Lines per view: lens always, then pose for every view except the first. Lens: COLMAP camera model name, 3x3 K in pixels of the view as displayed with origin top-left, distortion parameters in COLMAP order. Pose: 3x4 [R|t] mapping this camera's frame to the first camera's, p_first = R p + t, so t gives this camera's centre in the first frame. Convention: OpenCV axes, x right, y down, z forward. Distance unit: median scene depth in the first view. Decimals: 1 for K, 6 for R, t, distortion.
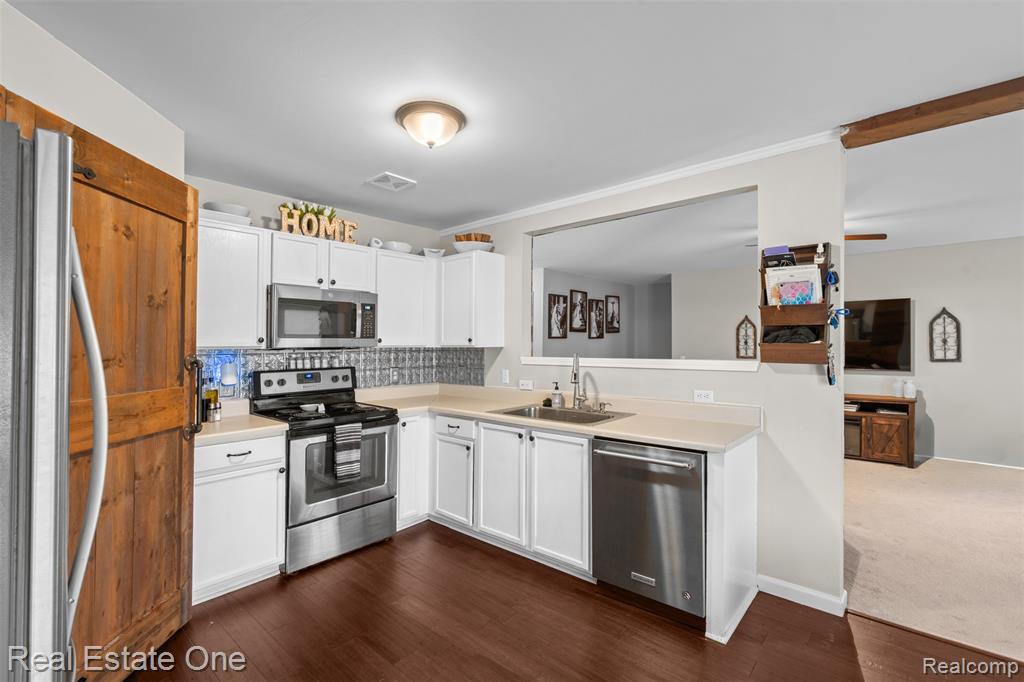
lens RADIAL K [[461.9, 0, 515.1], [0, 461.9, 337.8], [0, 0, 1]] dist [-0.013563, 0.005188]
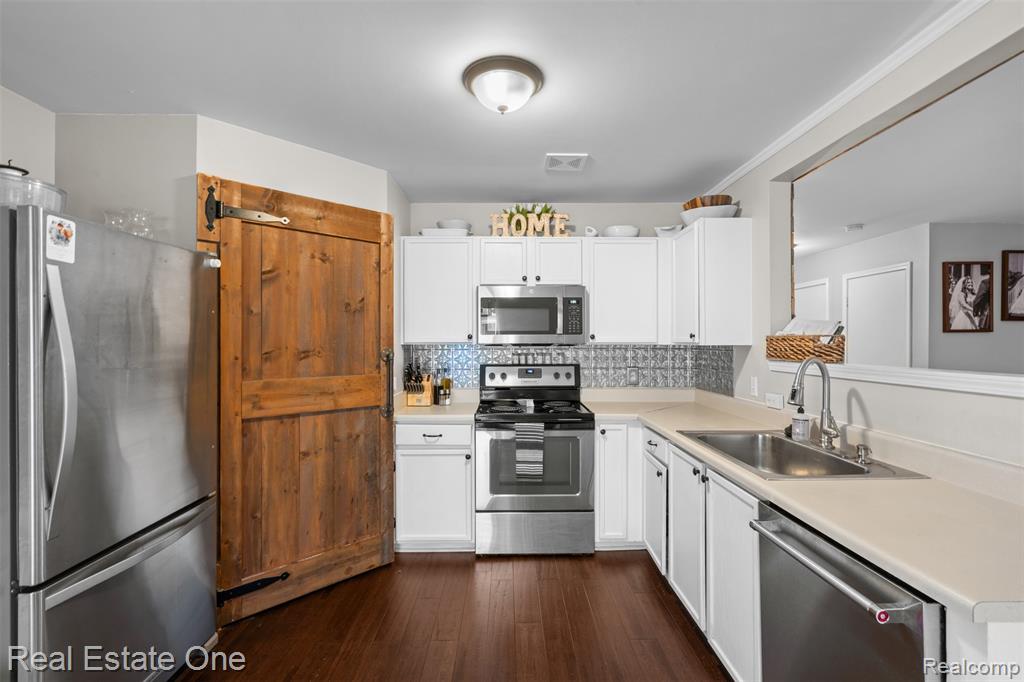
lens RADIAL K [[461.9, 0, 515.1], [0, 461.9, 340.4], [0, 0, 1]] dist [-0.013563, 0.005188]
pose [[0.668366, 0.001100, -0.743832, 0.305985], [0.008399, 0.999924, 0.009025, 0.003641], [0.743785, -0.012279, 0.668306, 0.289394]]
